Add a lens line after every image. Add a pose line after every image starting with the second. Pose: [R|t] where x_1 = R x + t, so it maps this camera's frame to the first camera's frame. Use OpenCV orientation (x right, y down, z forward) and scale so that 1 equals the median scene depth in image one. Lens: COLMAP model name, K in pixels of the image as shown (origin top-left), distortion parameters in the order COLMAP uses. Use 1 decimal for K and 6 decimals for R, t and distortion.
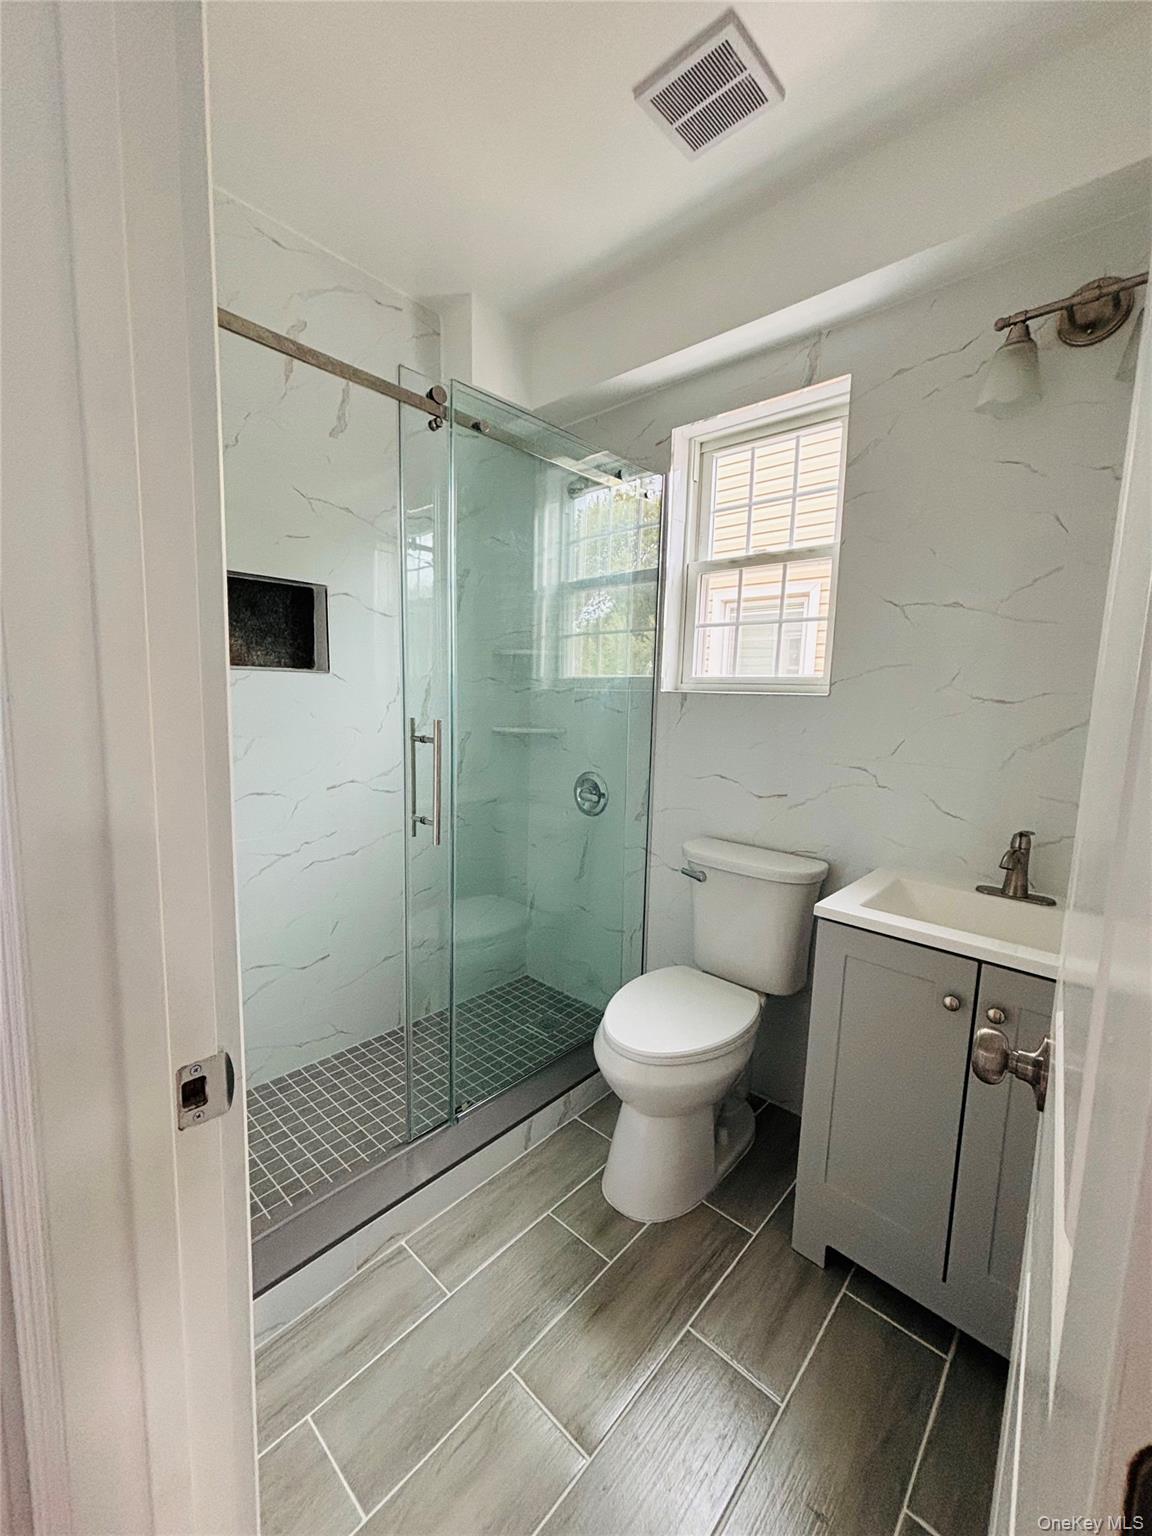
lens RADIAL K [[617.8, 0, 576.0], [0, 617.8, 768.0], [0, 0, 1]] dist [-0.035623, 0.007480]
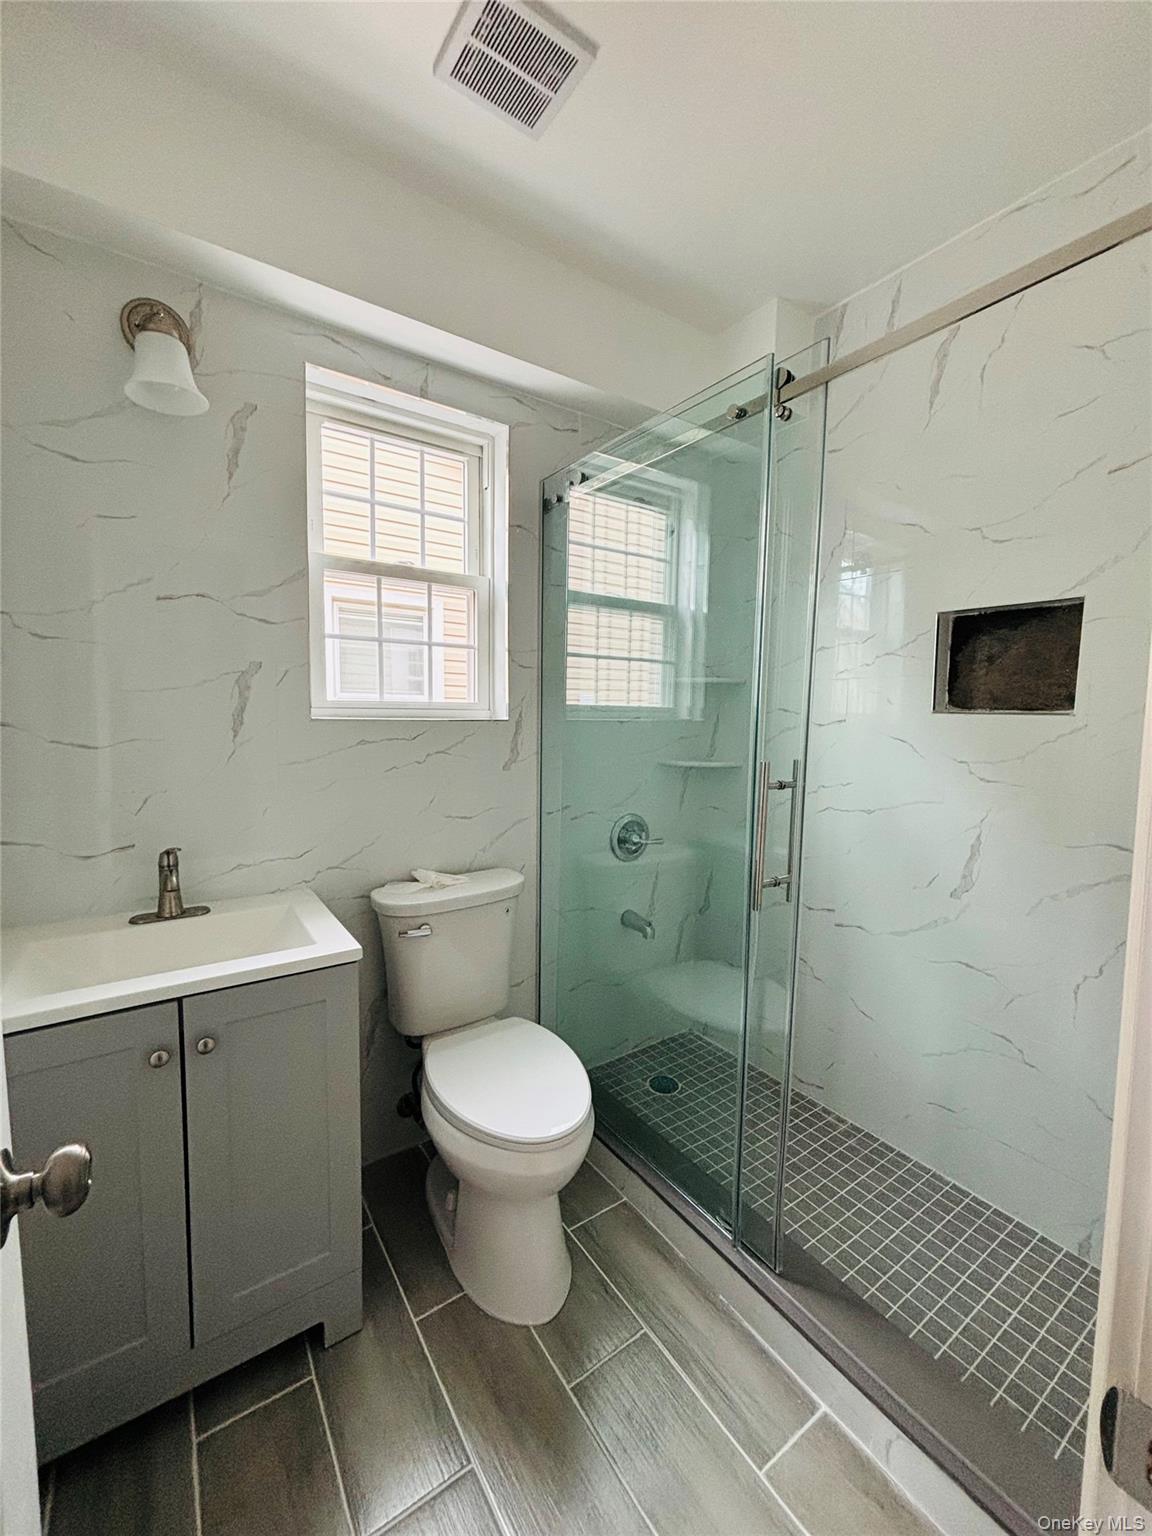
lens RADIAL K [[629.4, 0, 576.0], [0, 629.4, 768.0], [0, 0, 1]] dist [0.030132, -0.000087]
pose [[0.212674, -0.086099, 0.973323, -0.557238], [0.112961, 0.991598, 0.063033, -0.076480], [-0.970572, 0.096542, 0.220612, 0.540410]]
